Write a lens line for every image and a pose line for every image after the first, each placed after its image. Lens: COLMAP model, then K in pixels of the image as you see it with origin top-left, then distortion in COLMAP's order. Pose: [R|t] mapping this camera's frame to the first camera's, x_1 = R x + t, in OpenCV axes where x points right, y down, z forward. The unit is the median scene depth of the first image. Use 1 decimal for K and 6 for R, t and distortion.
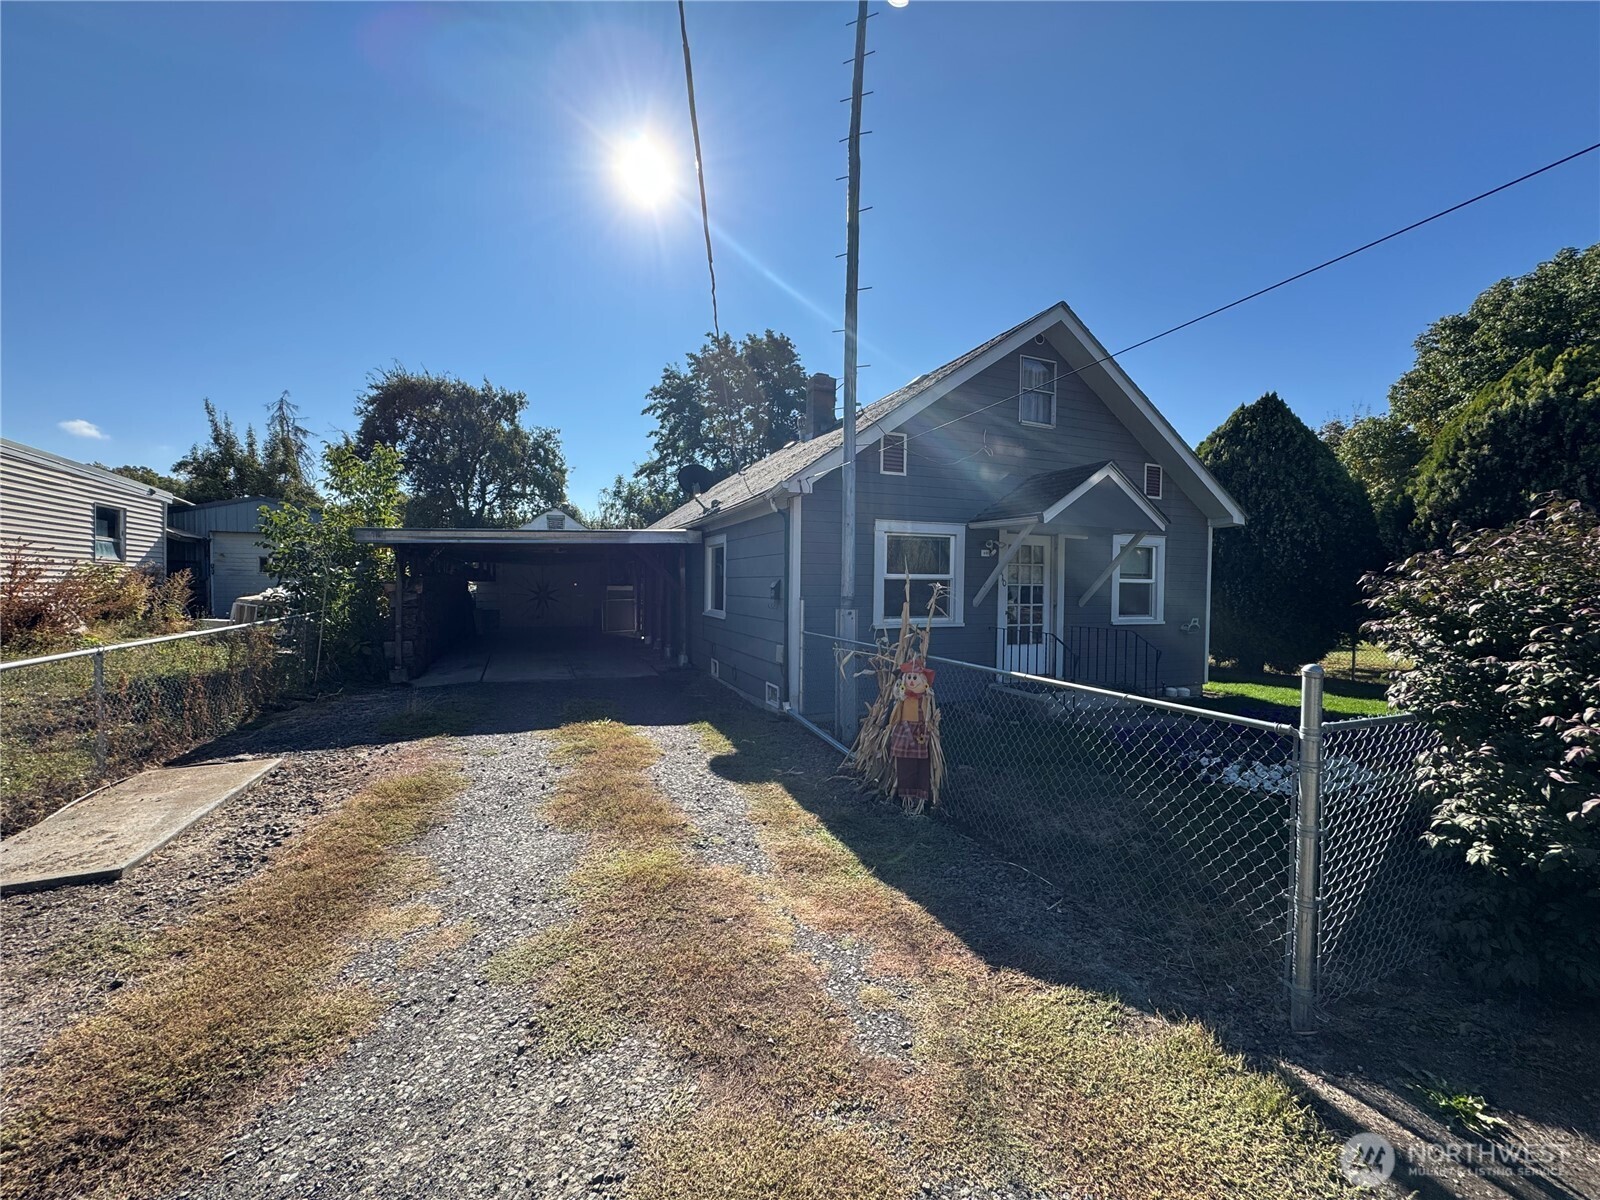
lens RADIAL K [[640.7, 0, 797.4], [0, 640.7, 606.9], [0, 0, 1]] dist [-0.002910, -0.000163]
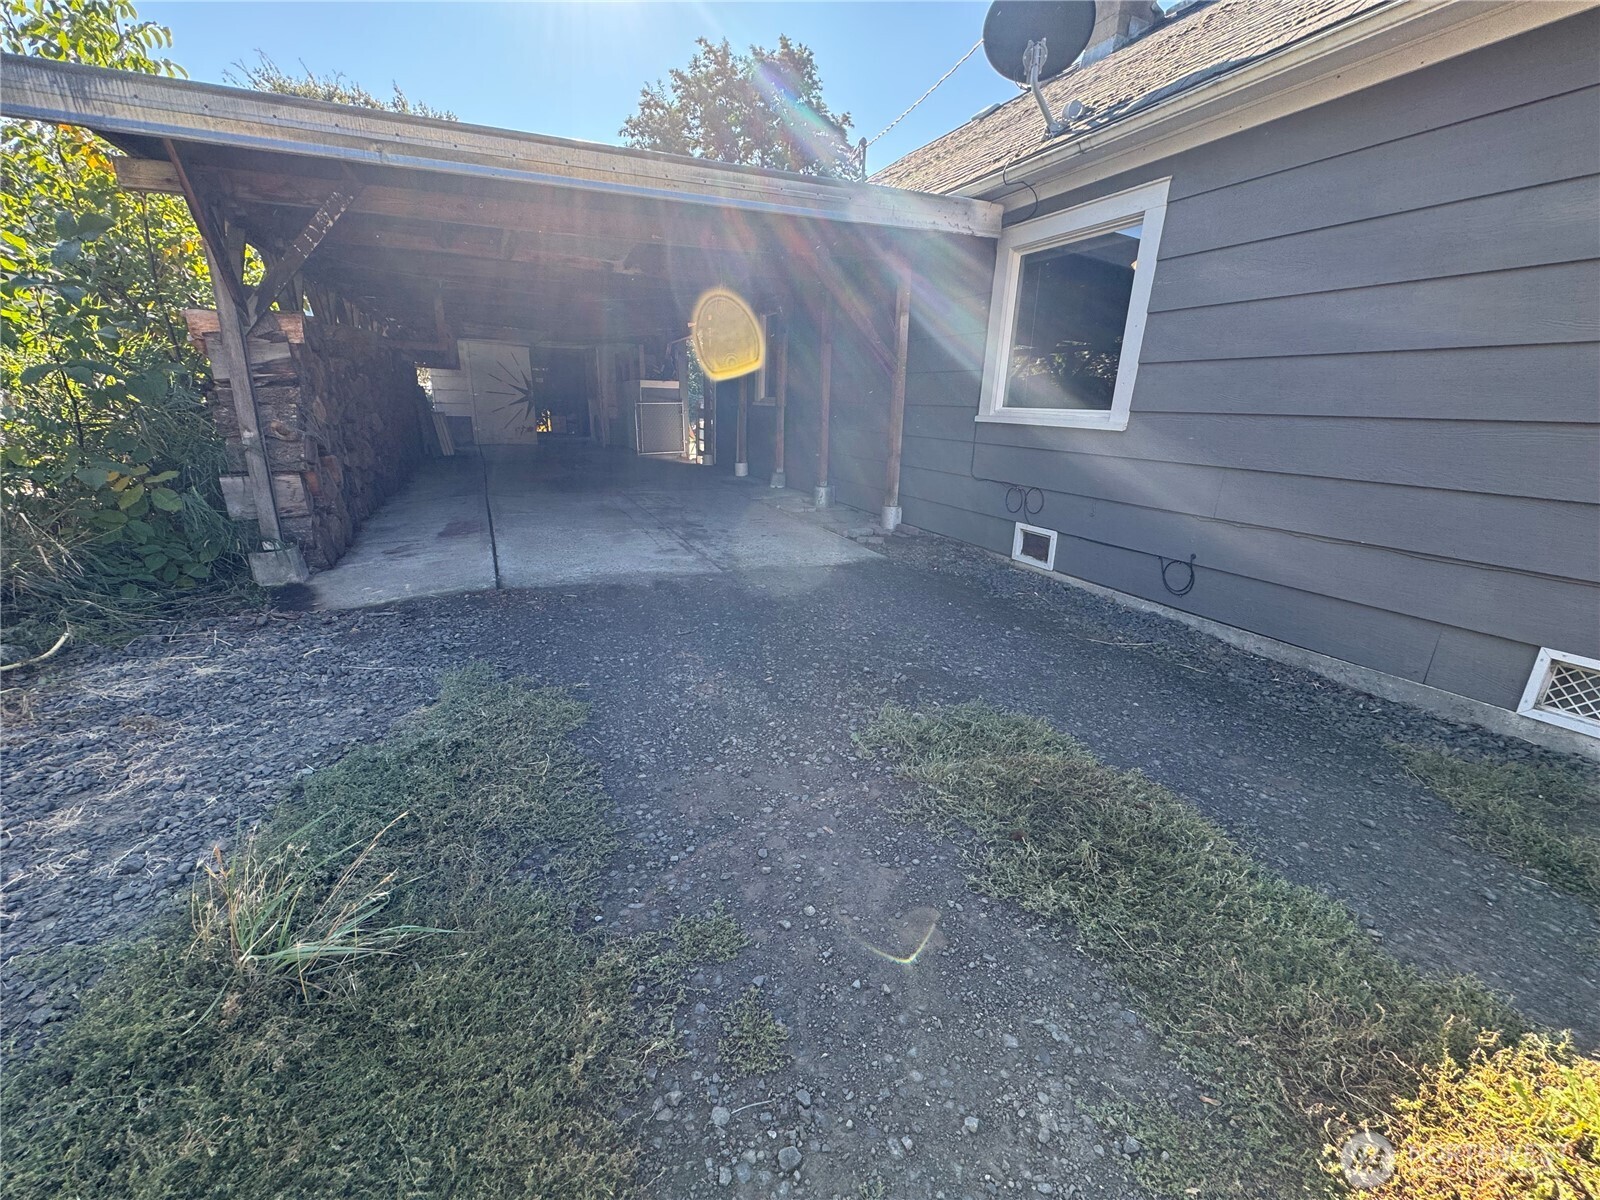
lens RADIAL K [[640.7, 0, 799.5], [0, 640.7, 602.2], [0, 0, 1]] dist [-0.002910, -0.000163]
pose [[0.998457, 0.003947, 0.055386, -0.166047], [-0.018303, 0.965122, 0.261161, 0.010877], [-0.052423, -0.261772, 0.963705, 0.305901]]
